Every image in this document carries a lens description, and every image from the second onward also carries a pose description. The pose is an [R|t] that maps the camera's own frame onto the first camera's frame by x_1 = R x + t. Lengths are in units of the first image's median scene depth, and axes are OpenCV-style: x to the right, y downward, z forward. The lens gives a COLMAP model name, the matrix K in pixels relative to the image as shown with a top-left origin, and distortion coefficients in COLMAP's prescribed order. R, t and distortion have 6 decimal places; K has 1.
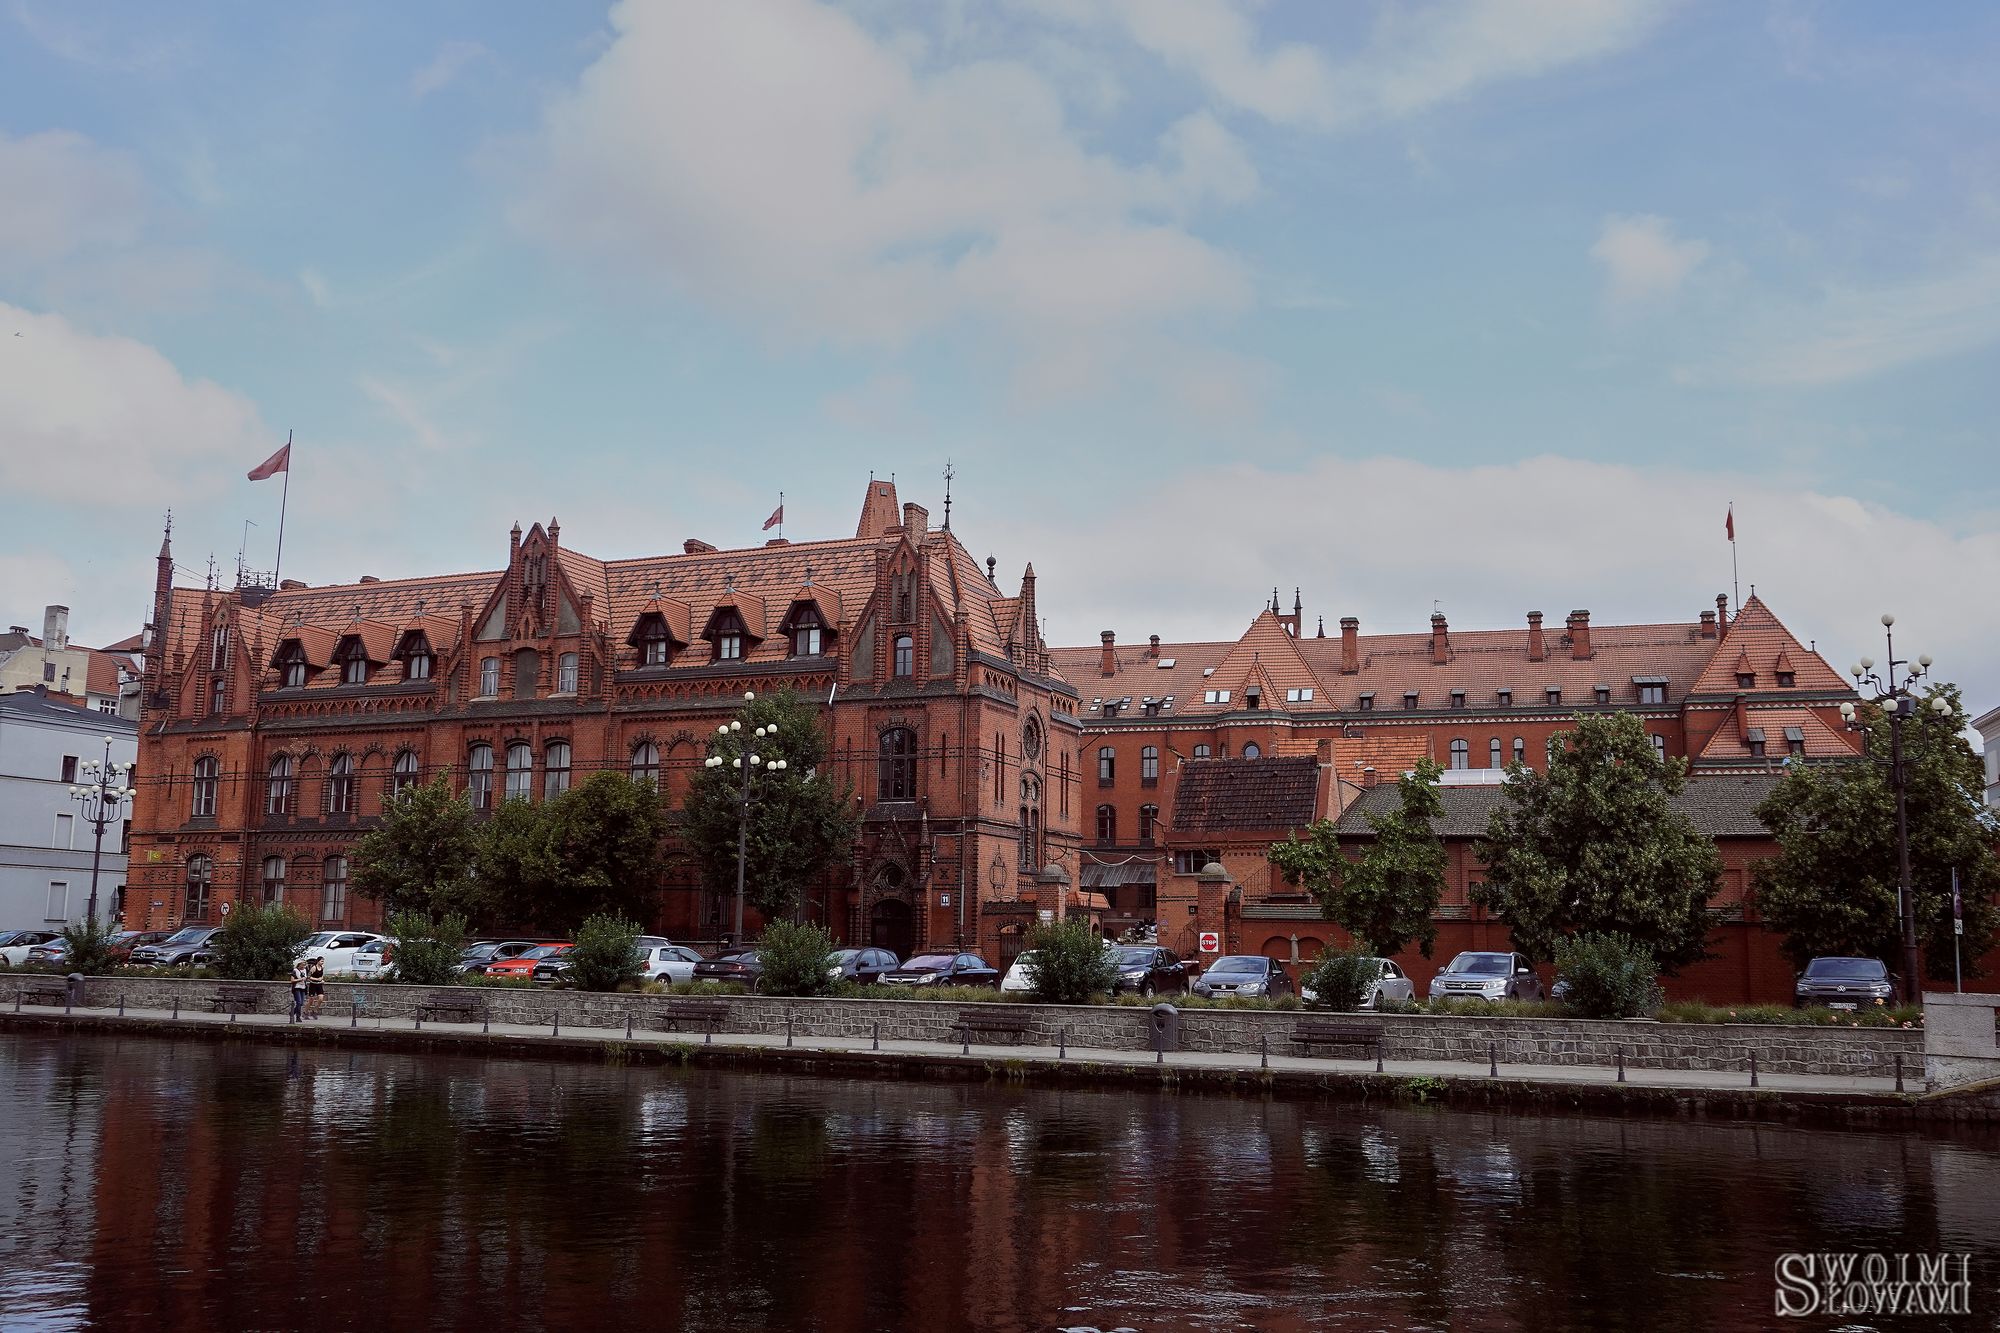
lens RADIAL K [[1763.0, 0, 999.5], [0, 1763.0, 676.5], [0, 0, 1]] dist [0.002231, 0.009756]
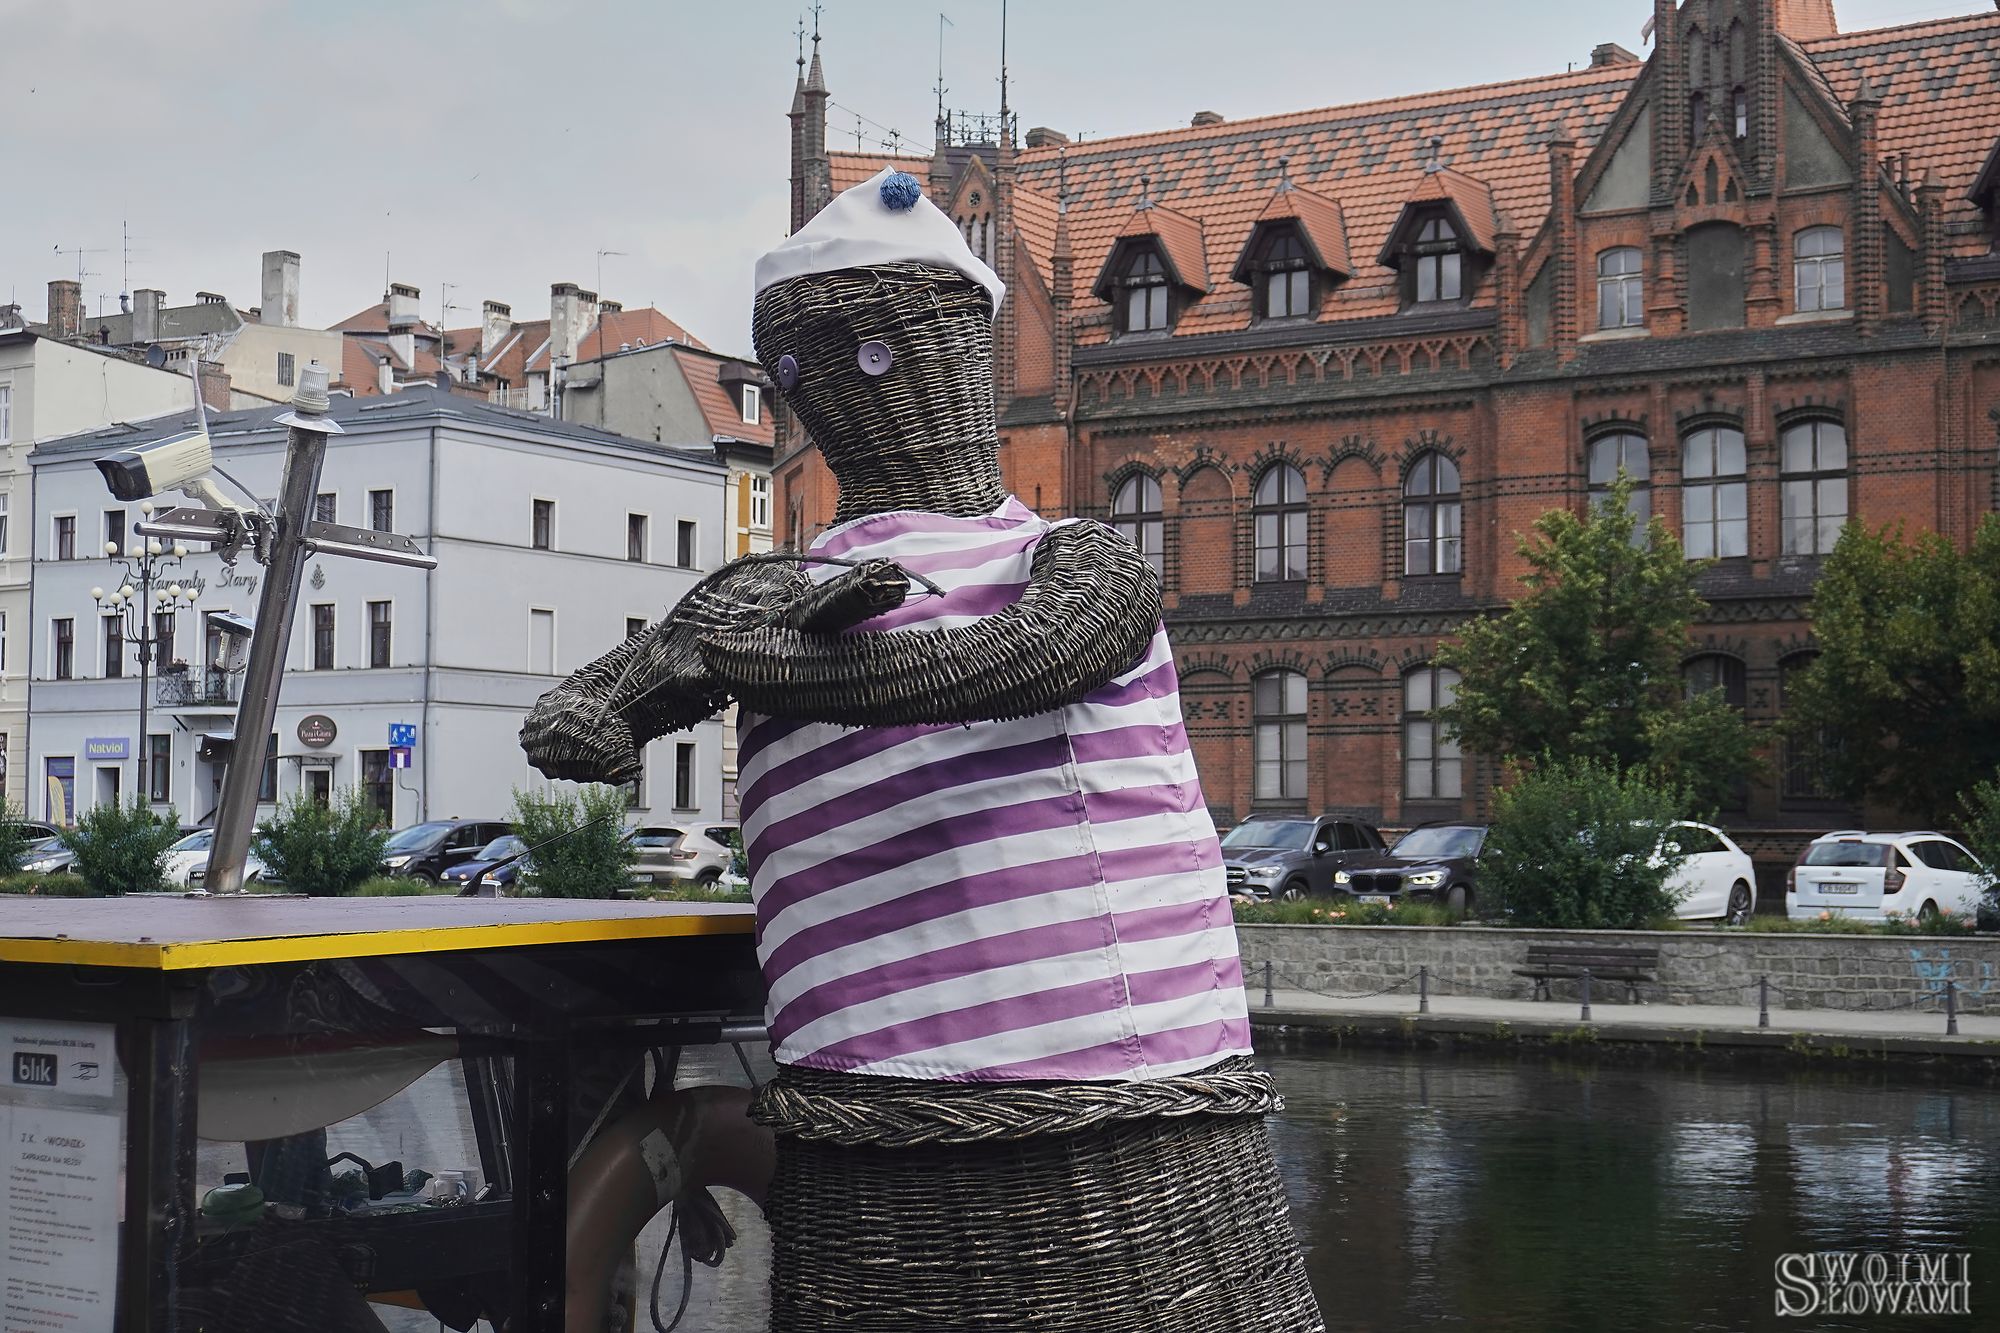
lens RADIAL K [[3093.4, 0, 999.3], [0, 3093.4, 661.2], [0, 0, 1]] dist [-0.021560, 0.000000]
pose [[0.984024, -0.021820, -0.176692, -0.300667], [0.038829, 0.994873, 0.093385, 0.015658], [0.173748, -0.098754, 0.979826, 0.137789]]
